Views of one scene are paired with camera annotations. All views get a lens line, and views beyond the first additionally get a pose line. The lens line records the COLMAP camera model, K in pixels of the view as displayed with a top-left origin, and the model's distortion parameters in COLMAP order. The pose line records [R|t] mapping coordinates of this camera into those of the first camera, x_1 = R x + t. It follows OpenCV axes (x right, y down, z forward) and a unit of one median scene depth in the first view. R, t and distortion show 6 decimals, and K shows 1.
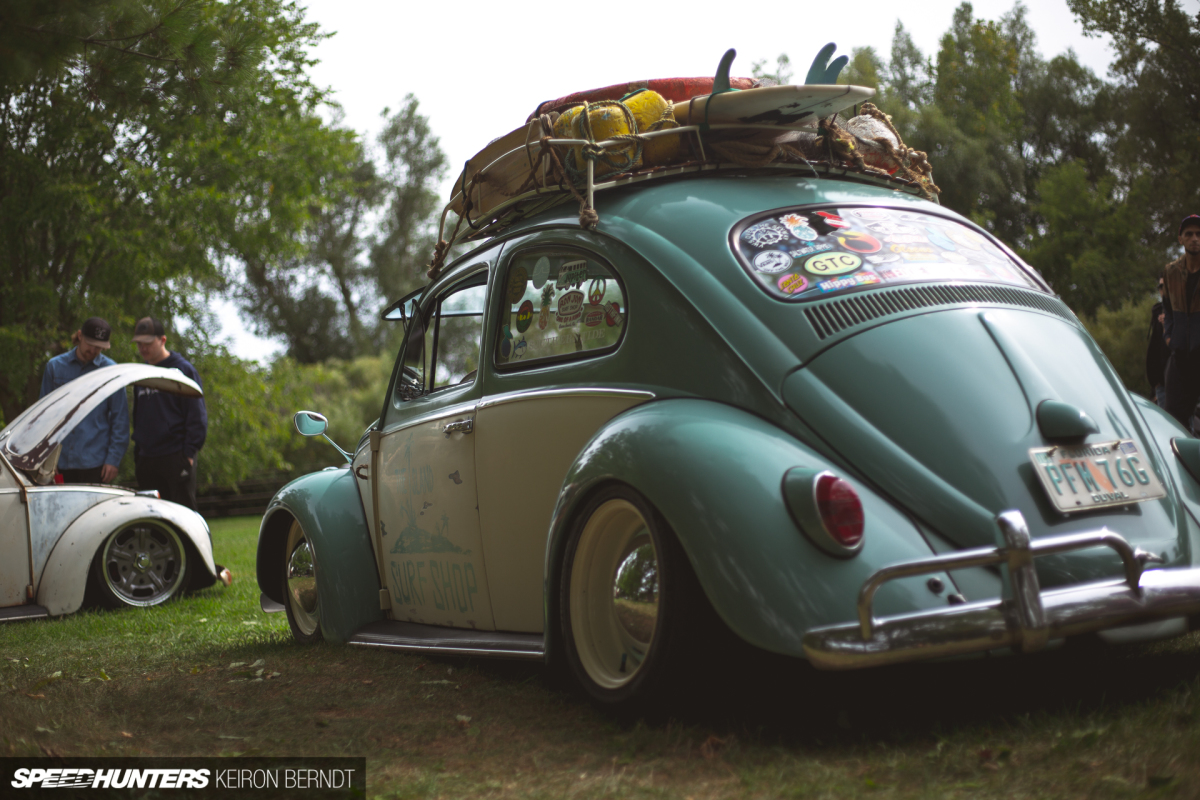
lens RADIAL K [[1718.4, 0, 607.9], [0, 1718.4, 401.7], [0, 0, 1]] dist [-0.068541, 0.000000]
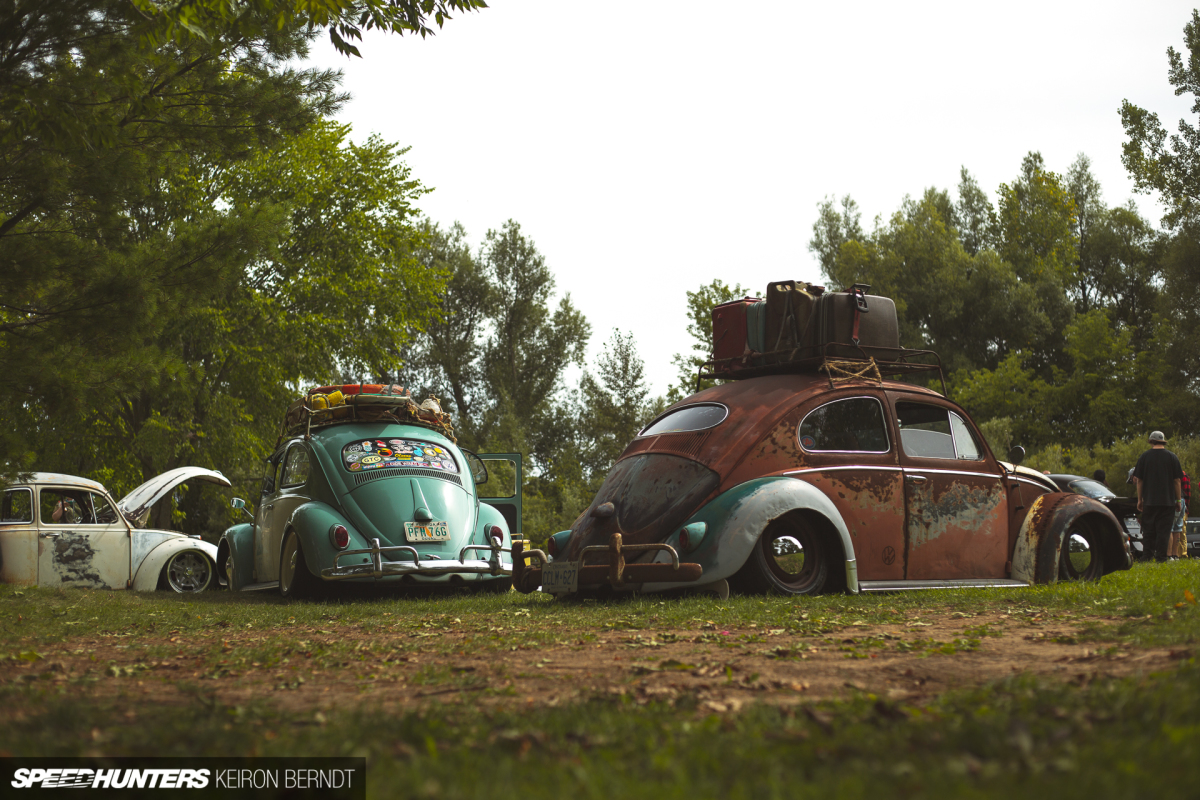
lens RADIAL K [[1718.4, 0, 593.9], [0, 1718.4, 395.8], [0, 0, 1]] dist [-0.068541, 0.000000]
pose [[0.994226, 0.048317, -0.095808, 0.080191], [-0.054018, 0.996864, -0.057831, -0.003780], [0.092713, 0.062672, 0.993718, -0.198458]]
